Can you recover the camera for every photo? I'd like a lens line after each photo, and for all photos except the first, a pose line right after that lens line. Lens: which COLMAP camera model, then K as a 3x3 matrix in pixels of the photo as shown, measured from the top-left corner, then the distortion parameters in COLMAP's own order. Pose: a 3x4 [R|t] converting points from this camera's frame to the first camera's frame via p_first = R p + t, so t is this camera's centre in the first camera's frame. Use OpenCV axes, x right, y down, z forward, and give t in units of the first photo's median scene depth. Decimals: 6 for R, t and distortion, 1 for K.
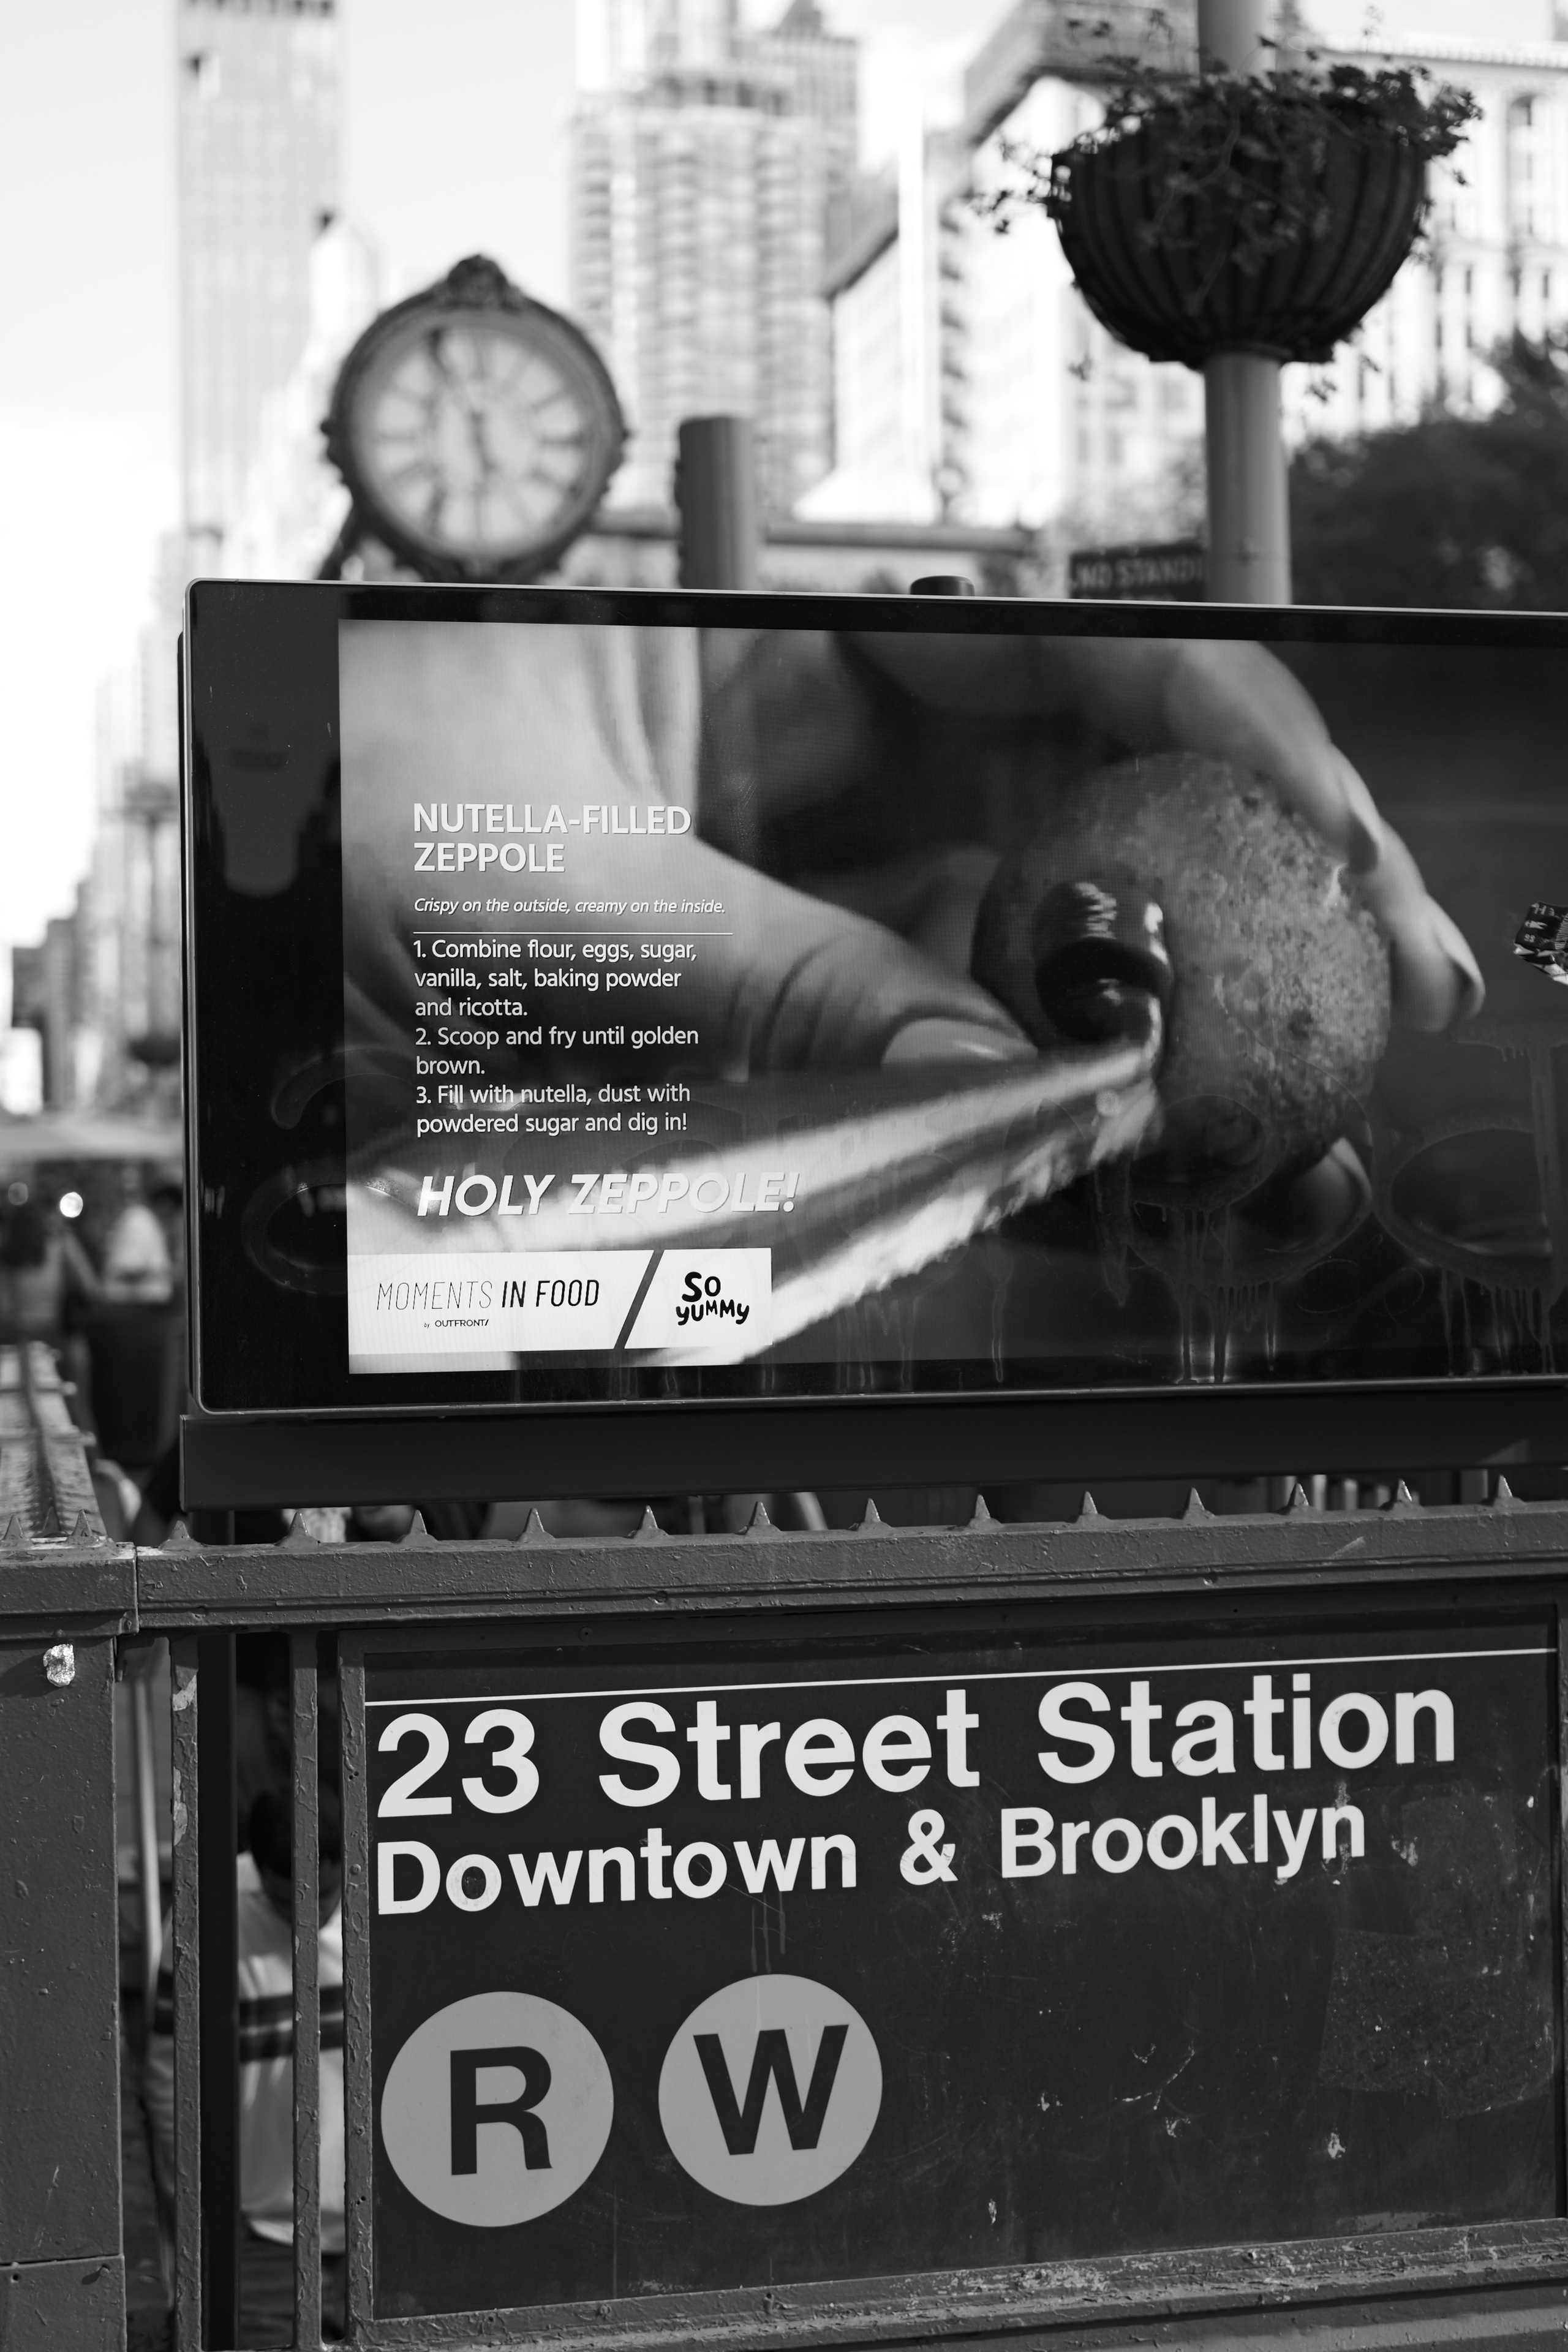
lens RADIAL K [[3322.6, 0, 783.8], [0, 3322.6, 1178.8], [0, 0, 1]] dist [0.006533, 0.000000]
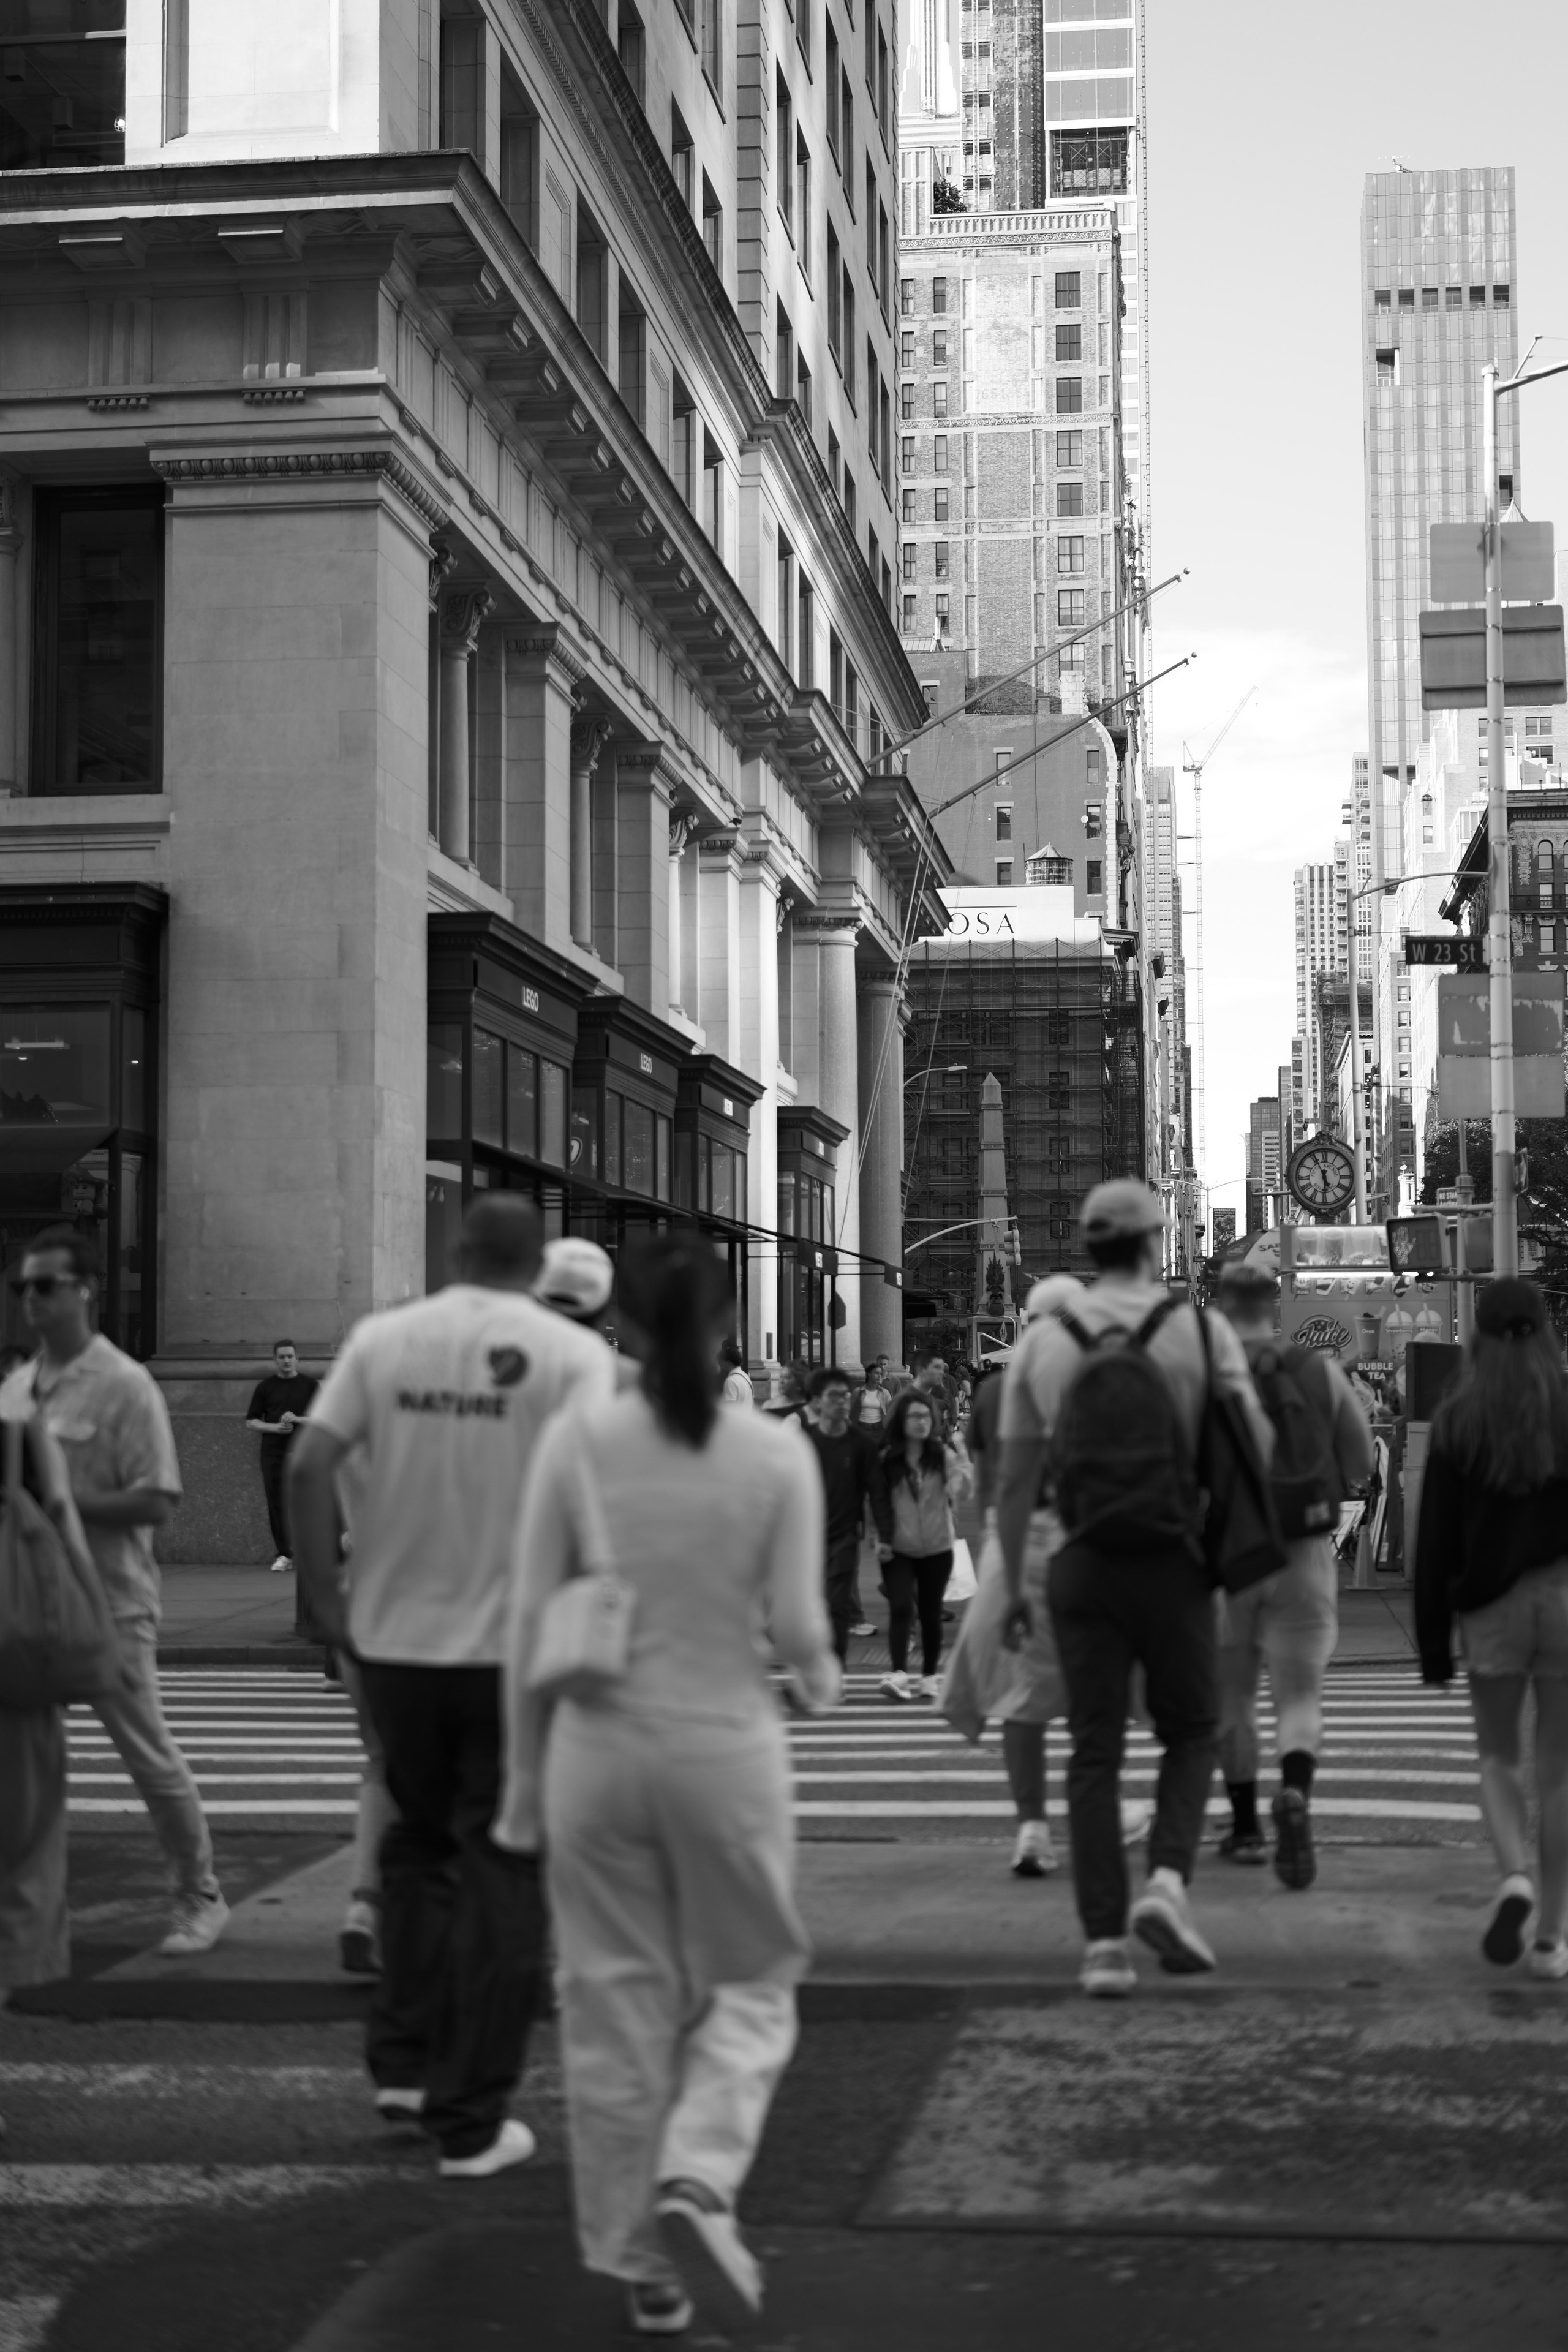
lens RADIAL K [[3322.6, 0, 788.7], [0, 3322.6, 1174.8], [0, 0, 1]] dist [0.006533, 0.000000]
pose [[0.937124, -0.007684, -0.348911, 0.023357], [-0.011522, 0.998531, -0.052938, 0.000108], [0.348805, 0.053629, 0.935660, -0.100071]]
